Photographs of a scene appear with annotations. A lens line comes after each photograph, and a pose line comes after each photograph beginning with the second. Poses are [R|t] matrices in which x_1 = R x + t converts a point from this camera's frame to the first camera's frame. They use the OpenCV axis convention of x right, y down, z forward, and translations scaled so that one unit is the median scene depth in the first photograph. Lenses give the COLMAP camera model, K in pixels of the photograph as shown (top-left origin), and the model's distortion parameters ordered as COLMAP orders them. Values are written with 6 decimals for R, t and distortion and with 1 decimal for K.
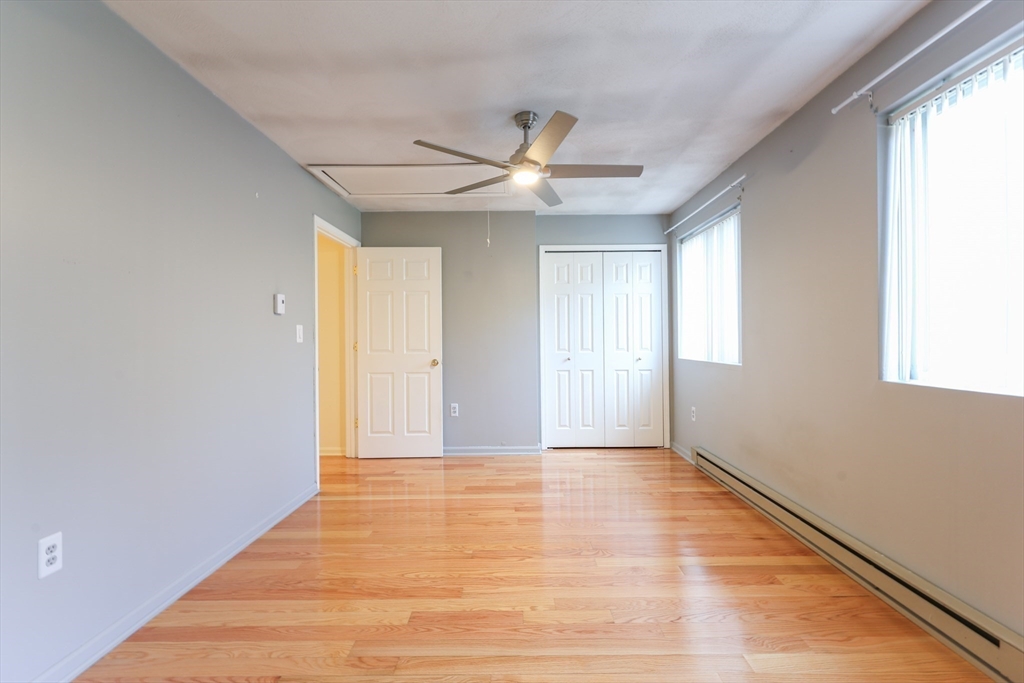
lens RADIAL K [[441.3, 0, 524.6], [0, 441.3, 339.7], [0, 0, 1]] dist [0.000232, 0.000023]
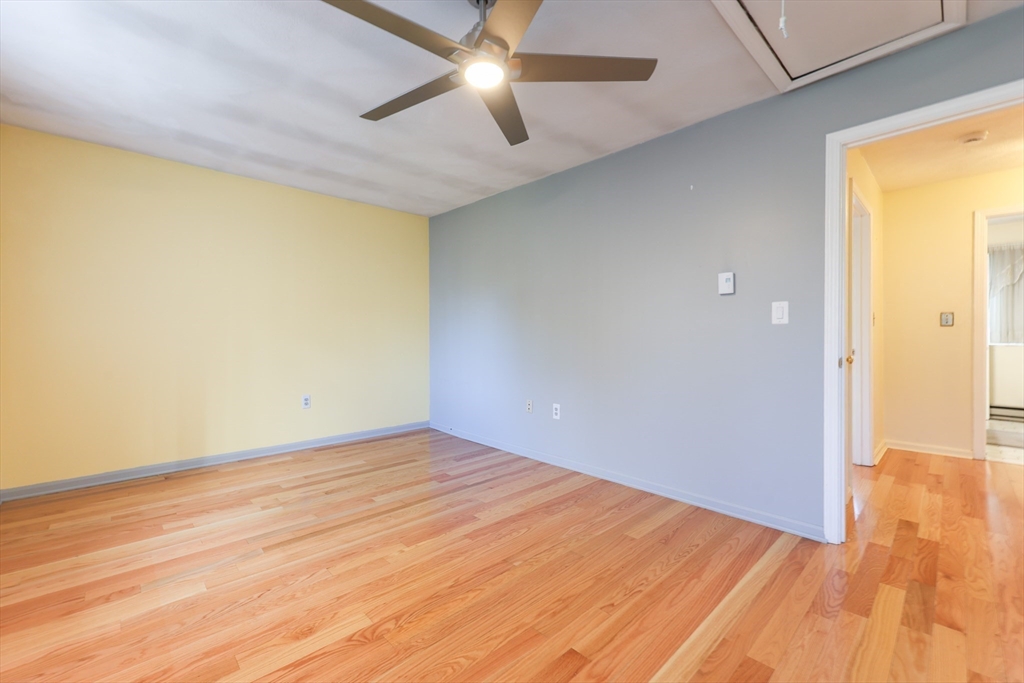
lens RADIAL K [[423.7, 0, 537.8], [0, 423.7, 336.0], [0, 0, 1]] dist [0.000161, 0.000131]
pose [[-0.711945, 0.012724, -0.702120, 0.482544], [0.010048, 0.999918, 0.007932, 0.020365], [0.702164, -0.001408, -0.712014, 1.810611]]
